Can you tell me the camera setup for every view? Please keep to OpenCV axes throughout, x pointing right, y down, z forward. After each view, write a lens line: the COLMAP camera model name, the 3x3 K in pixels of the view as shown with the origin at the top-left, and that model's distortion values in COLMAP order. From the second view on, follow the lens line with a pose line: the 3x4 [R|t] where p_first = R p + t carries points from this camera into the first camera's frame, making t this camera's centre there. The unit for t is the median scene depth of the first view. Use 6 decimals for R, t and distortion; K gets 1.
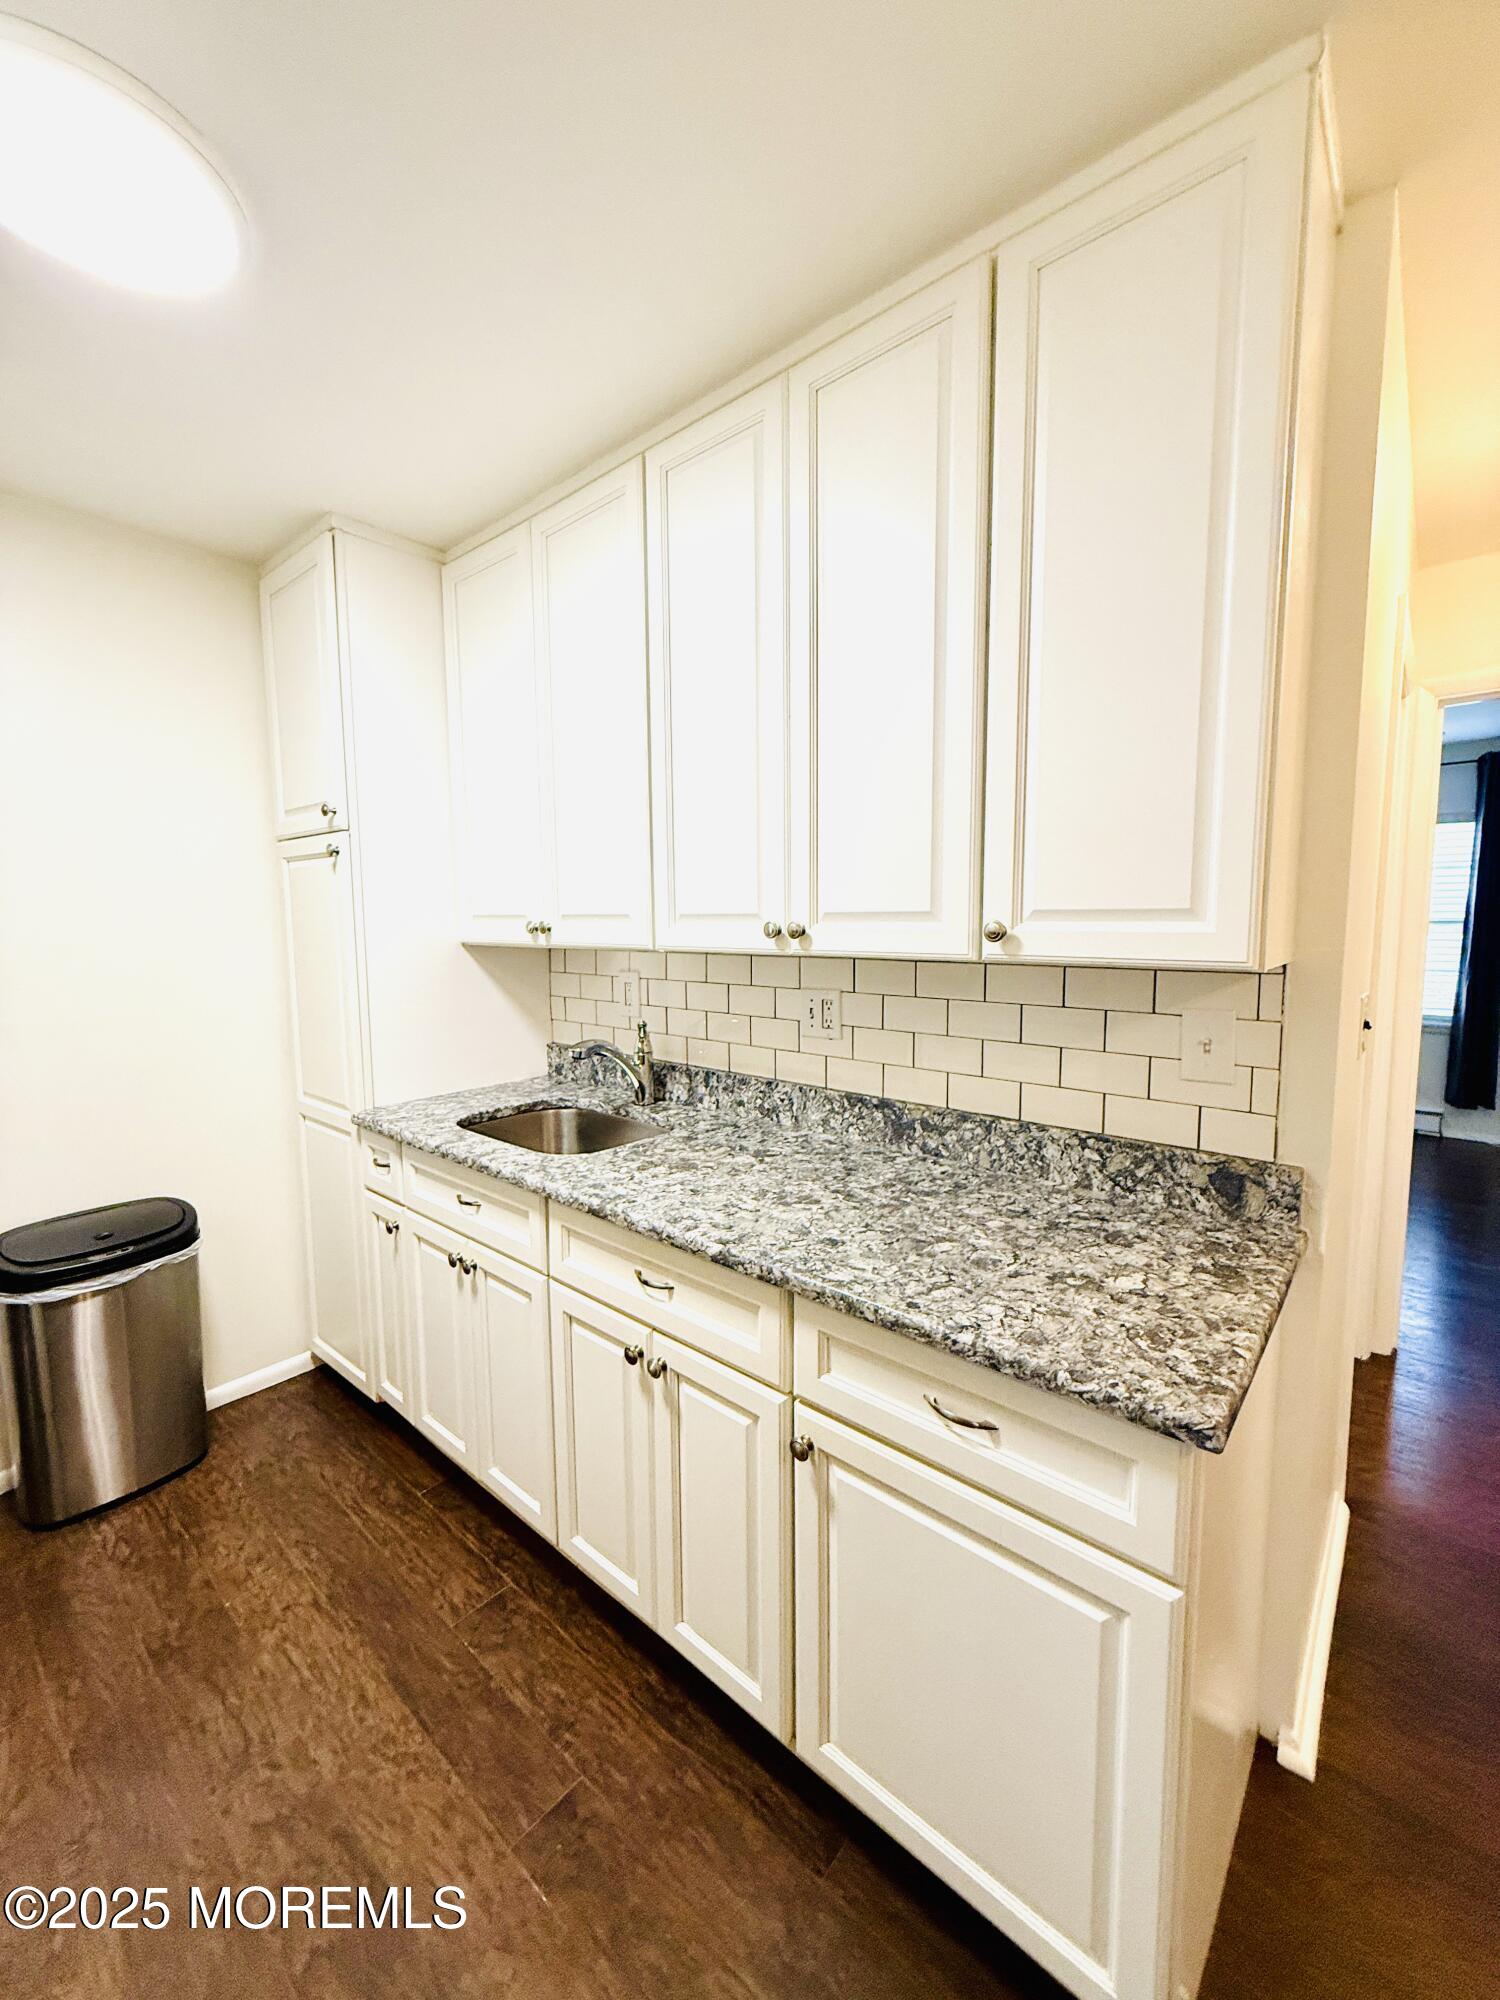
lens RADIAL K [[800.0, 0, 748.7], [0, 800.0, 993.3], [0, 0, 1]] dist [0.000519, 0.000369]
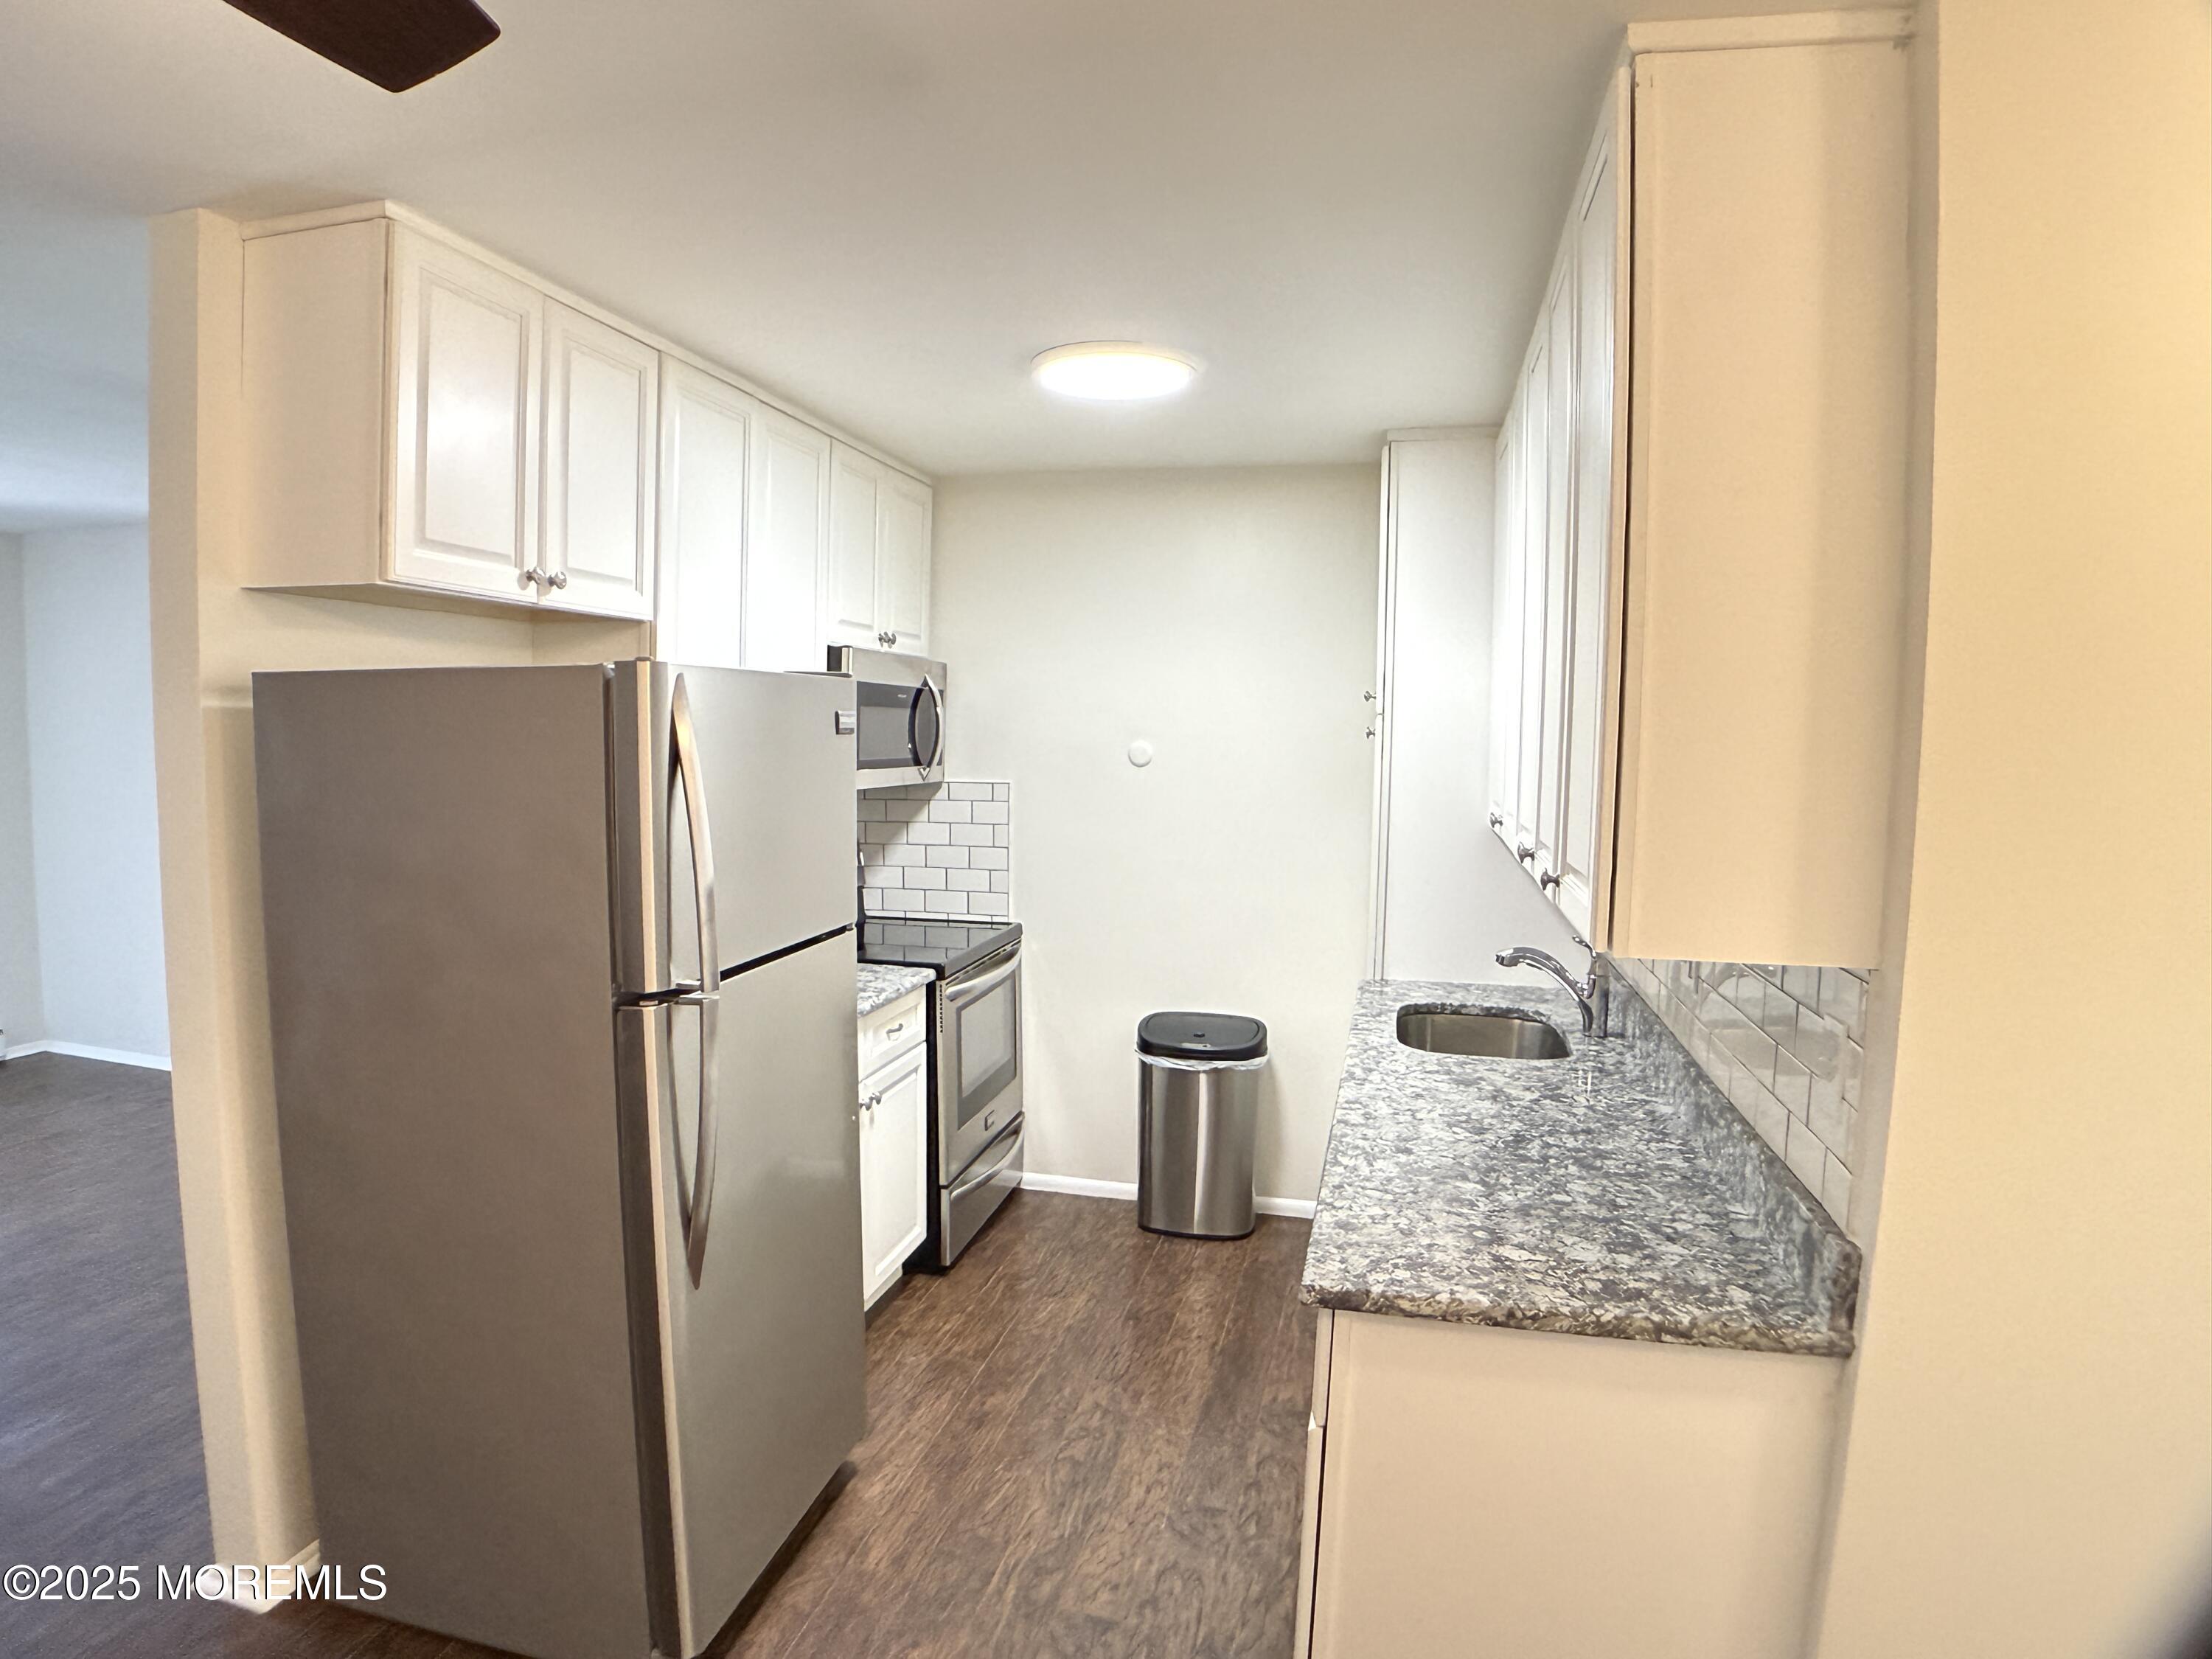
lens RADIAL K [[1276.4, 0, 1107.3], [0, 1276.4, 829.0], [0, 0, 1]] dist [-0.058313, -0.000953]
pose [[0.459350, 0.086665, -0.884017, 1.208546], [-0.100898, 0.993878, 0.045007, -0.132732], [0.882506, 0.068522, 0.465282, -0.146328]]
